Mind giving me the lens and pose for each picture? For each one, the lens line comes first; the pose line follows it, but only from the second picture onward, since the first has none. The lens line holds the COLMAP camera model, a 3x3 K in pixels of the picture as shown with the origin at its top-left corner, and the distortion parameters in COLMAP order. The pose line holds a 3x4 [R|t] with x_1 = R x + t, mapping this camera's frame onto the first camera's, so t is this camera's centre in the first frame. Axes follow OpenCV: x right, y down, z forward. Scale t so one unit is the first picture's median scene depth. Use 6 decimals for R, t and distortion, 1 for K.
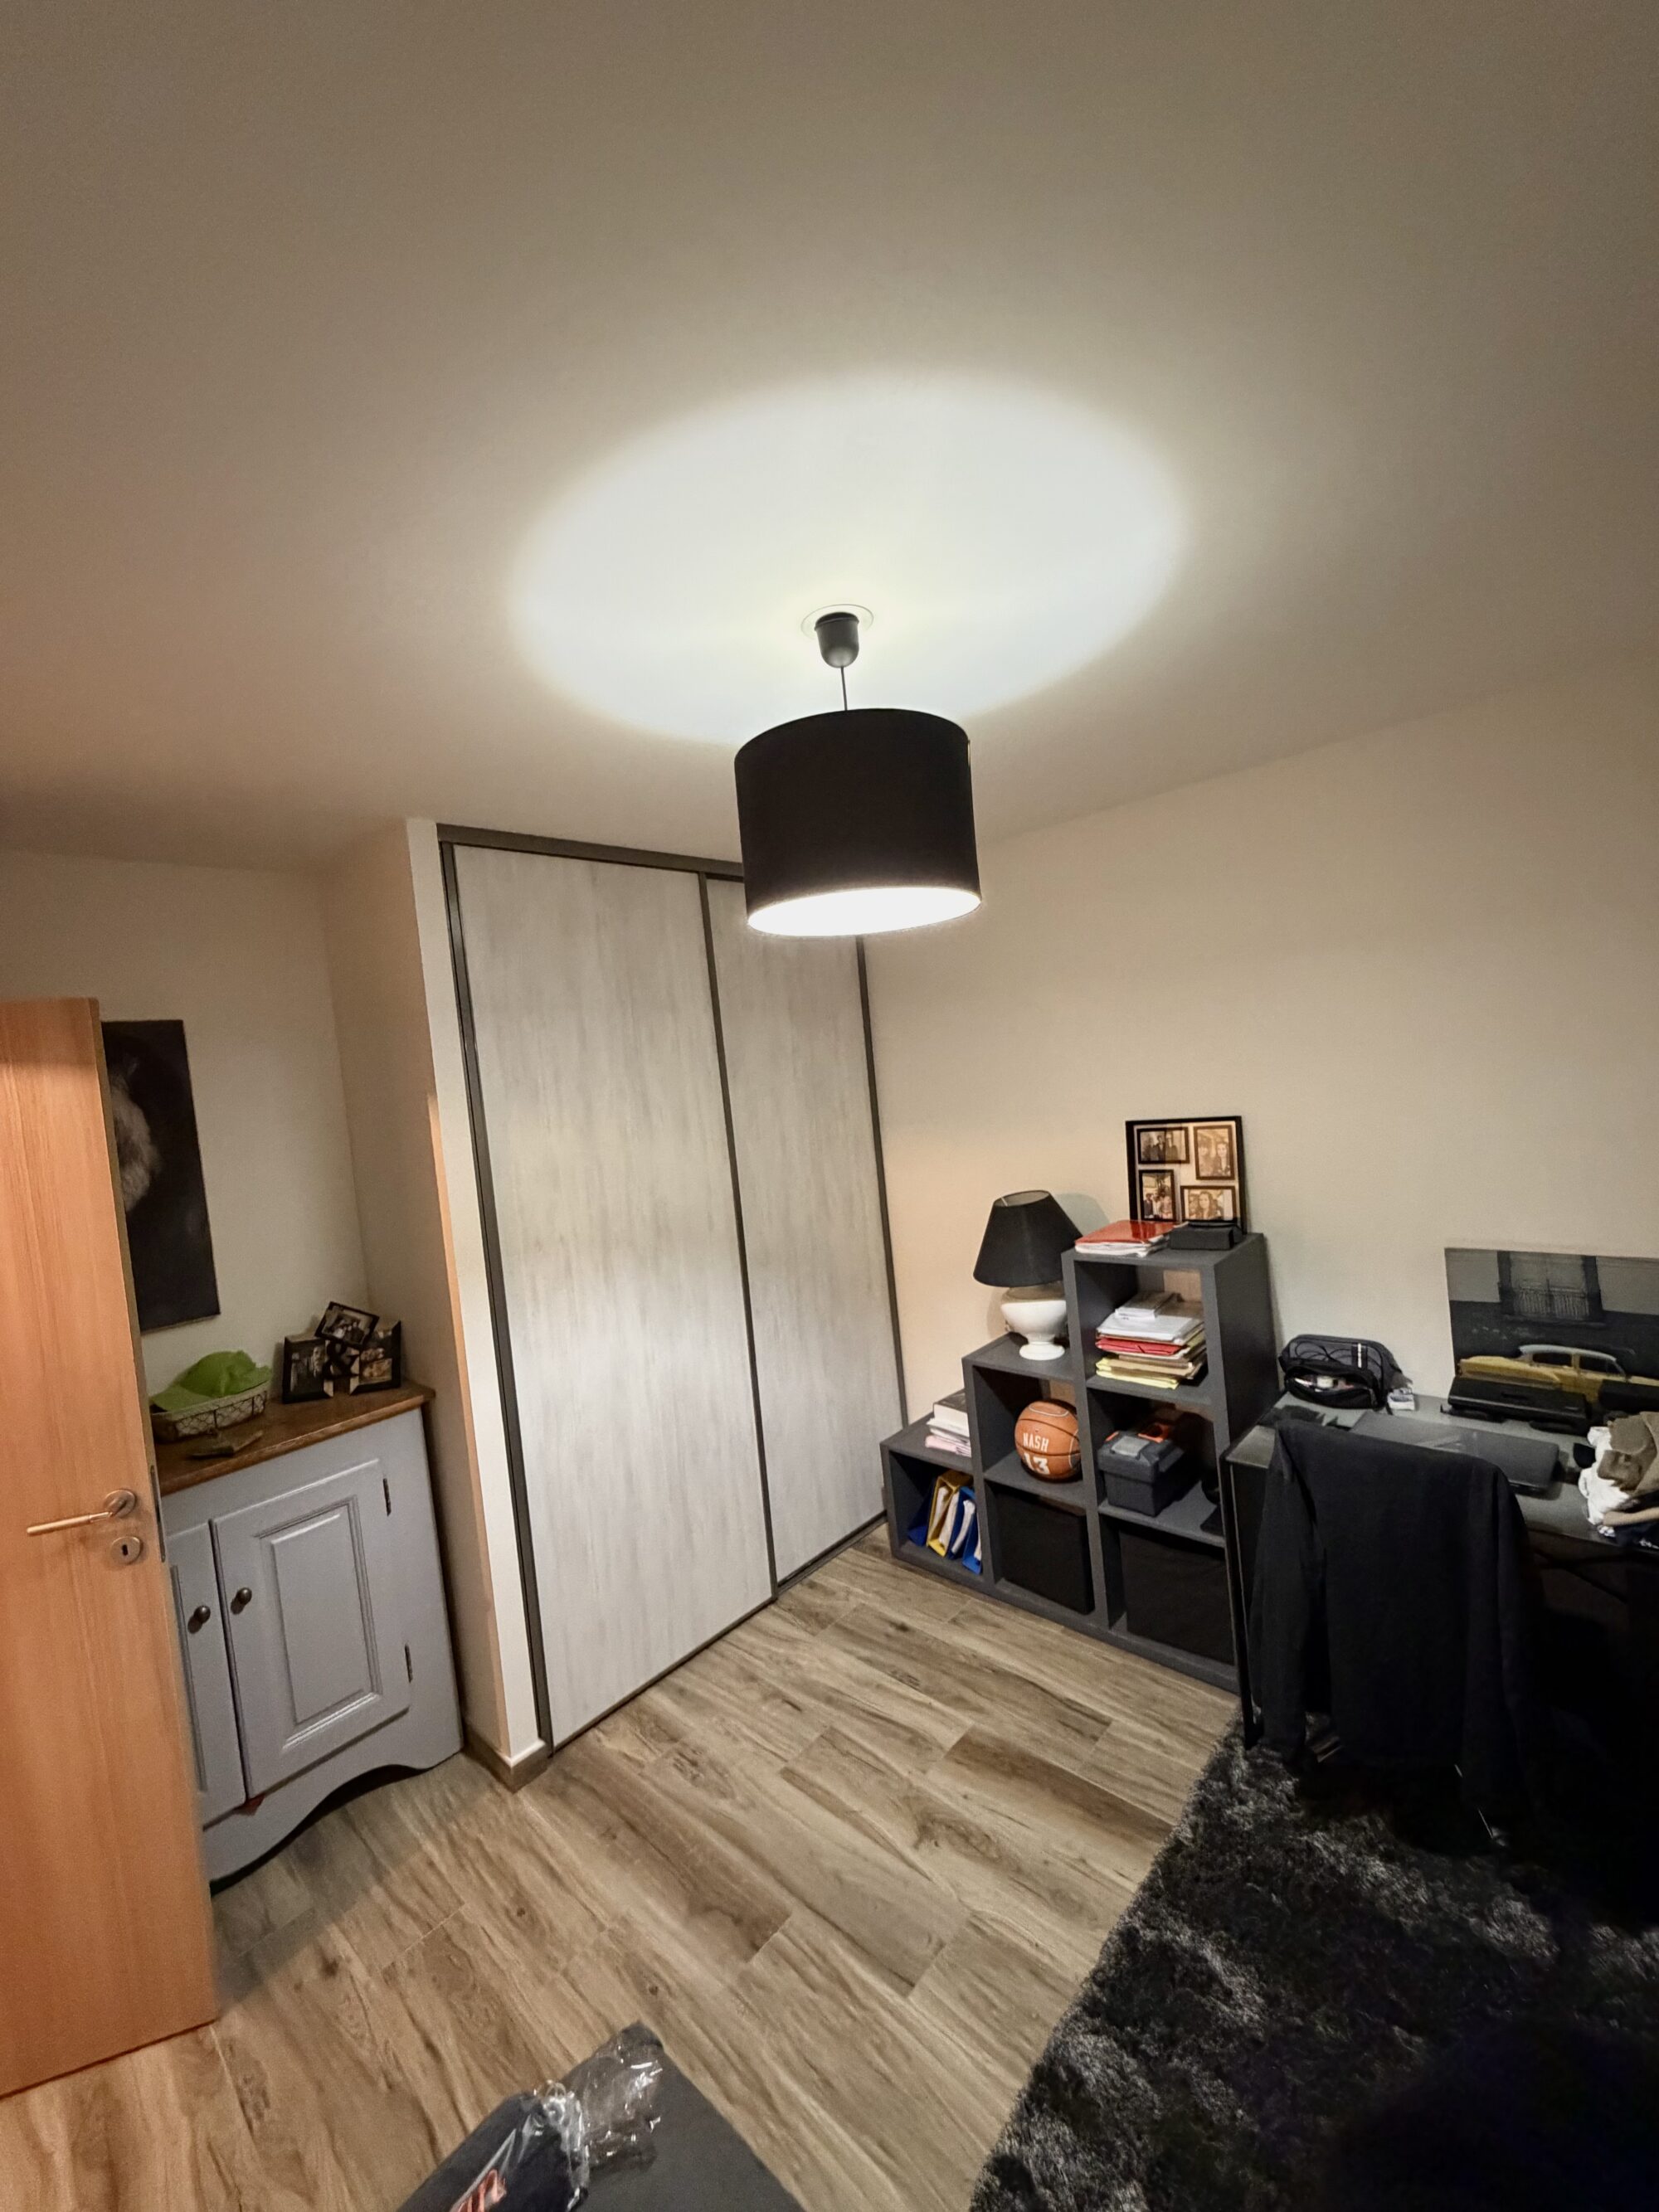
lens RADIAL K [[885.7, 0, 829.5], [0, 885.7, 1106.0], [0, 0, 1]] dist [0.001039, -0.000134]
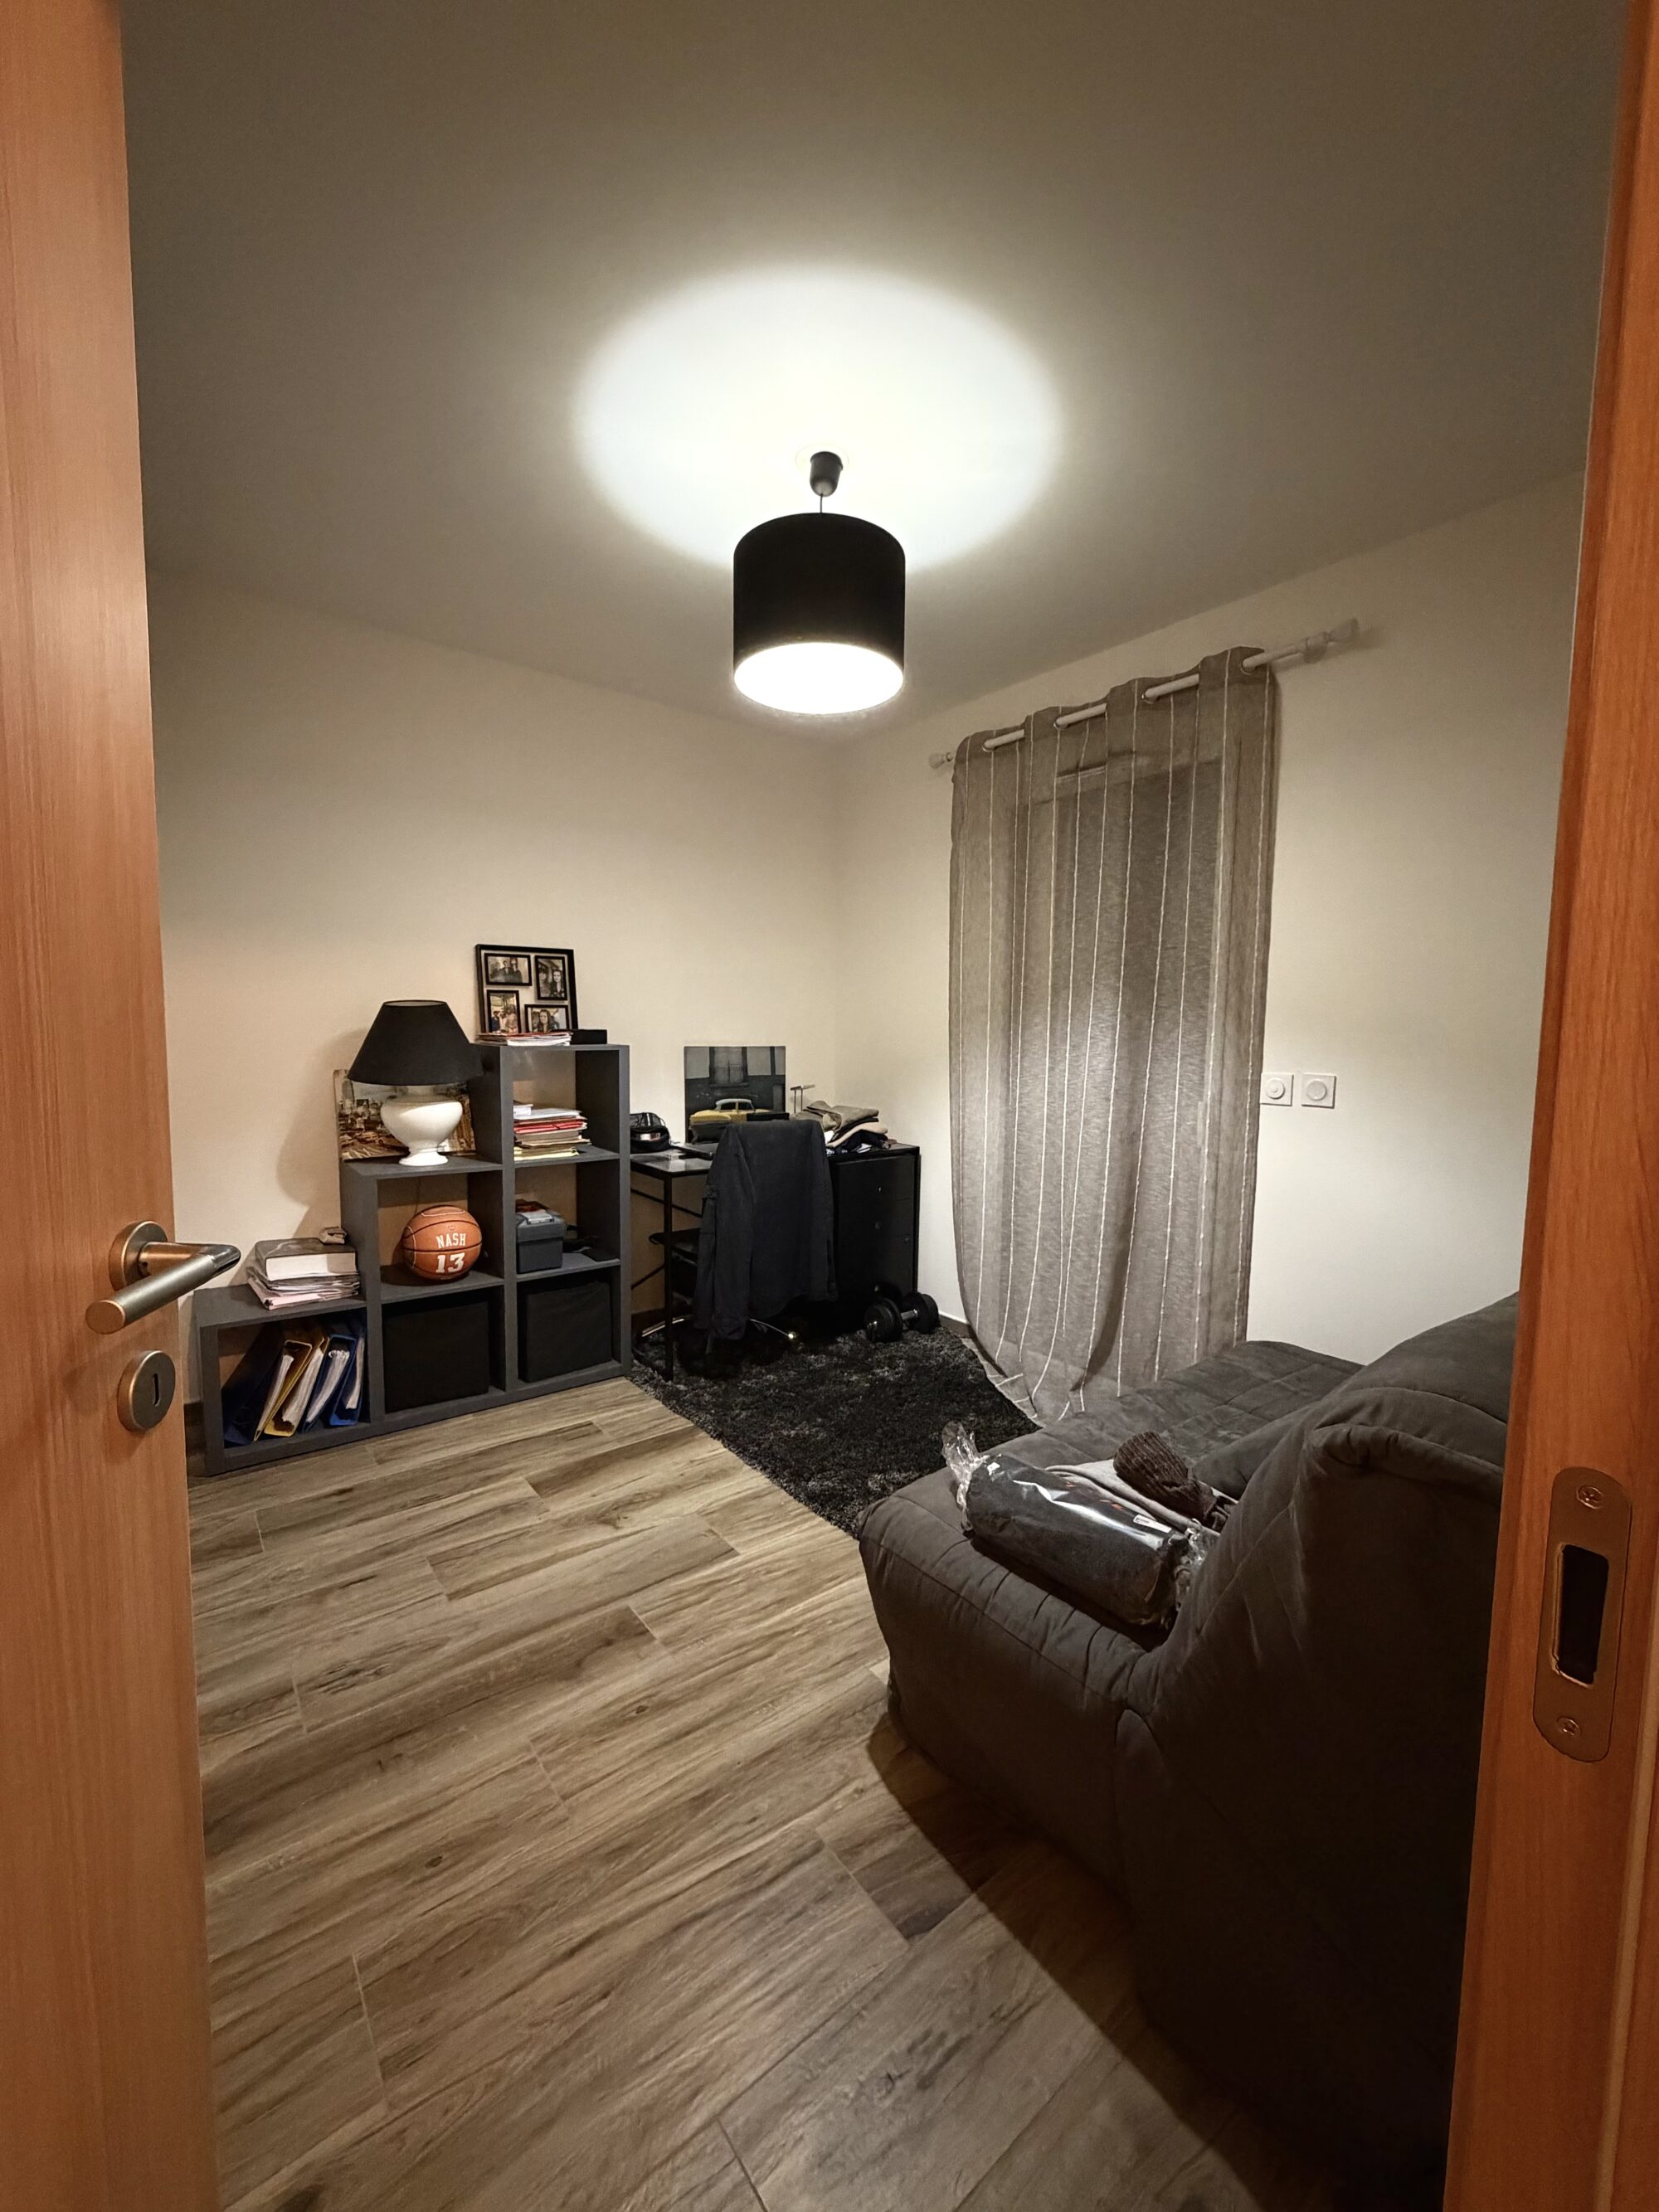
lens RADIAL K [[883.4, 0, 829.5], [0, 883.4, 1106.0], [0, 0, 1]] dist [-0.000708, -0.000141]
pose [[0.143549, 0.018960, 0.989462, -0.815100], [0.012461, 0.999703, -0.020964, 0.293823], [-0.989565, 0.015339, 0.143270, 0.497532]]
